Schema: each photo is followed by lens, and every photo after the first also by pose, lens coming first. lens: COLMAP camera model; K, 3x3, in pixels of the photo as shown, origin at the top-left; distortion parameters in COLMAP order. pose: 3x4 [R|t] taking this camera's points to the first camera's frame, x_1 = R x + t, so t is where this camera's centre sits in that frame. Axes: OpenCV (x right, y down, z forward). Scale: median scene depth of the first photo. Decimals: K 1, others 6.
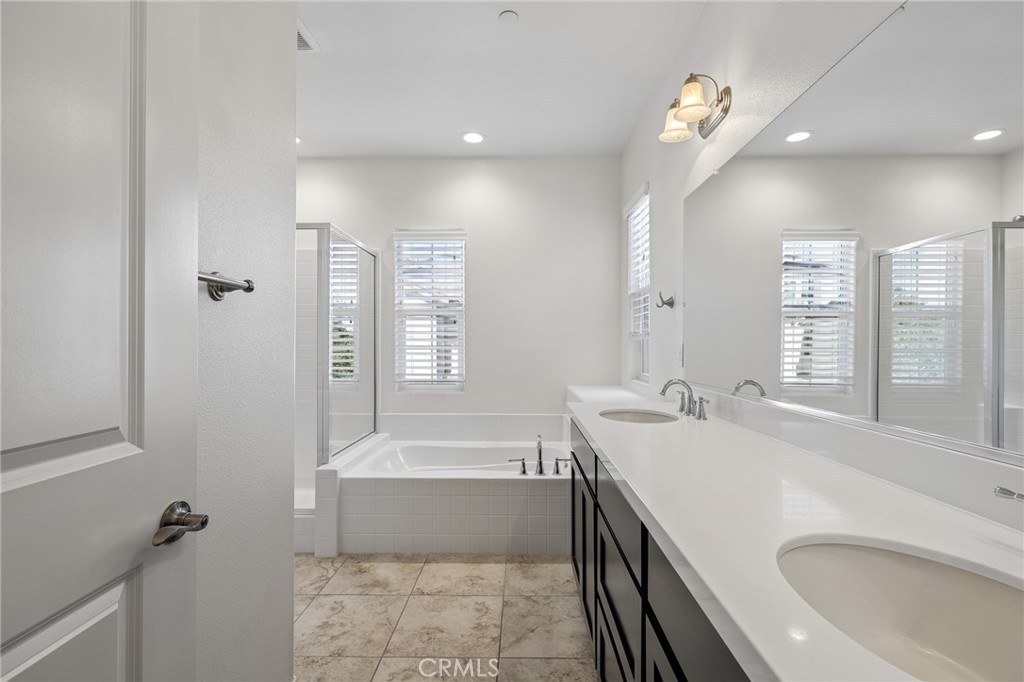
lens RADIAL K [[481.2, 0, 512.4], [0, 481.2, 336.1], [0, 0, 1]] dist [-0.001667, 0.000495]
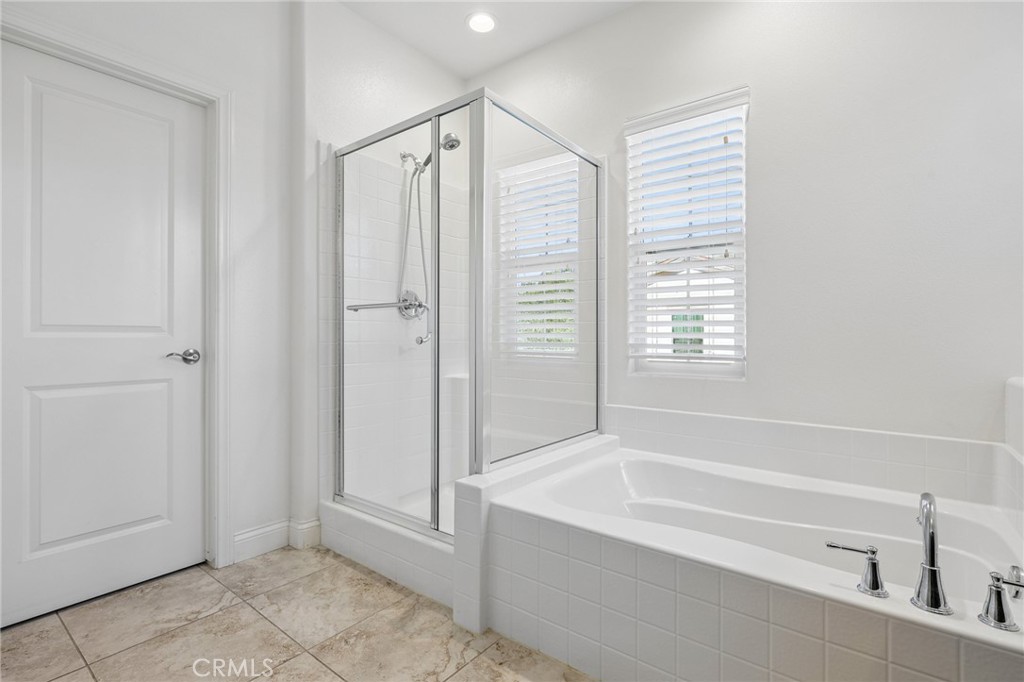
lens RADIAL K [[481.2, 0, 512.4], [0, 481.2, 336.1], [0, 0, 1]] dist [-0.001667, 0.000495]
pose [[0.802638, 0.001574, -0.596464, 0.018170], [0.006502, 0.999914, 0.011388, 0.070690], [0.596431, -0.013018, 0.802559, 0.468032]]
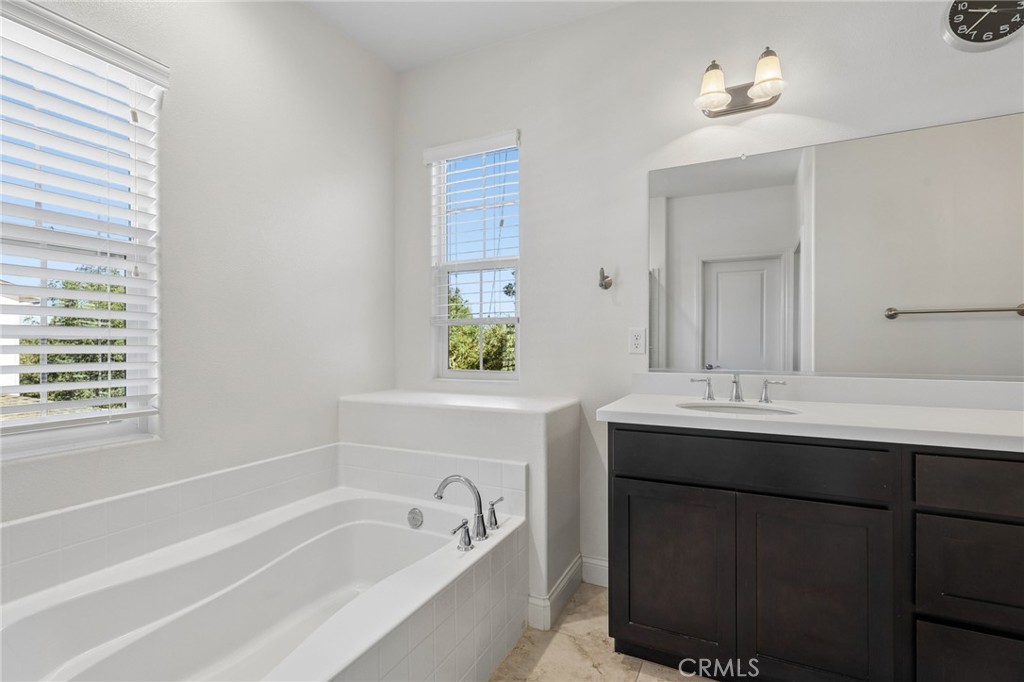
lens RADIAL K [[476.3, 0, 511.5], [0, 476.3, 346.4], [0, 0, 1]] dist [0.000334, 0.000276]
pose [[0.426691, -0.006234, 0.904376, -0.423695], [-0.019829, 0.999671, 0.016247, 0.026526], [-0.904180, -0.024865, 0.426427, 0.625431]]
